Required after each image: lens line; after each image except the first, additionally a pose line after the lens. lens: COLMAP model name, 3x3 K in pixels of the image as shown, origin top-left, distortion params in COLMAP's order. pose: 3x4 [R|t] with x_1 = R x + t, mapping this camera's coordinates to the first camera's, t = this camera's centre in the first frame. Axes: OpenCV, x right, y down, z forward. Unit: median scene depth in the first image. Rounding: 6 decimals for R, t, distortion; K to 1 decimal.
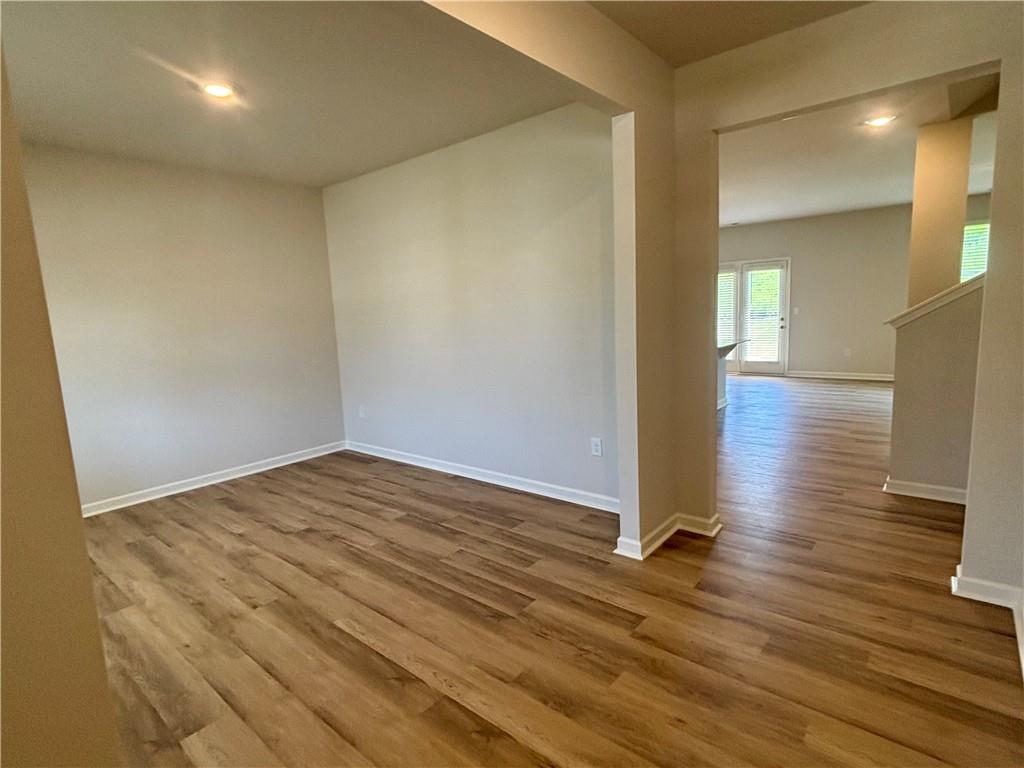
lens RADIAL K [[537.3, 0, 512.0], [0, 537.3, 384.0], [0, 0, 1]] dist [0.010318, -0.001110]
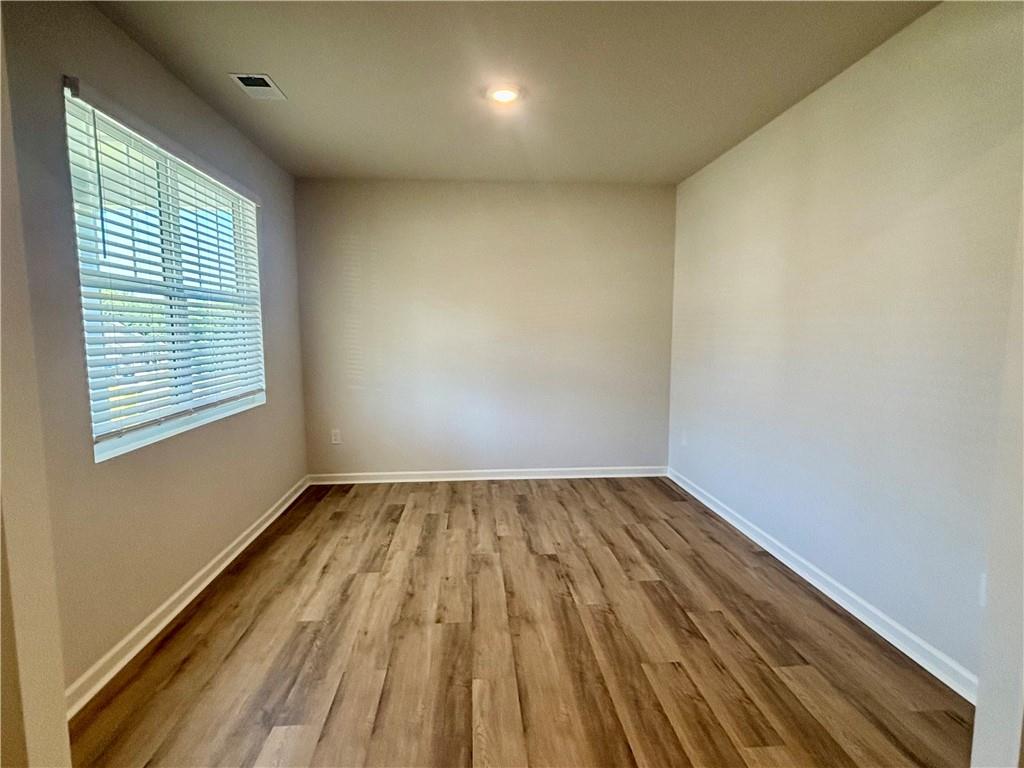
lens RADIAL K [[537.3, 0, 512.0], [0, 537.3, 384.0], [0, 0, 1]] dist [0.010318, -0.001110]
pose [[0.695872, 0.127690, -0.706723, 0.190919], [-0.133028, 0.989955, 0.047878, -0.059317], [0.705738, 0.060697, 0.705868, 0.281608]]
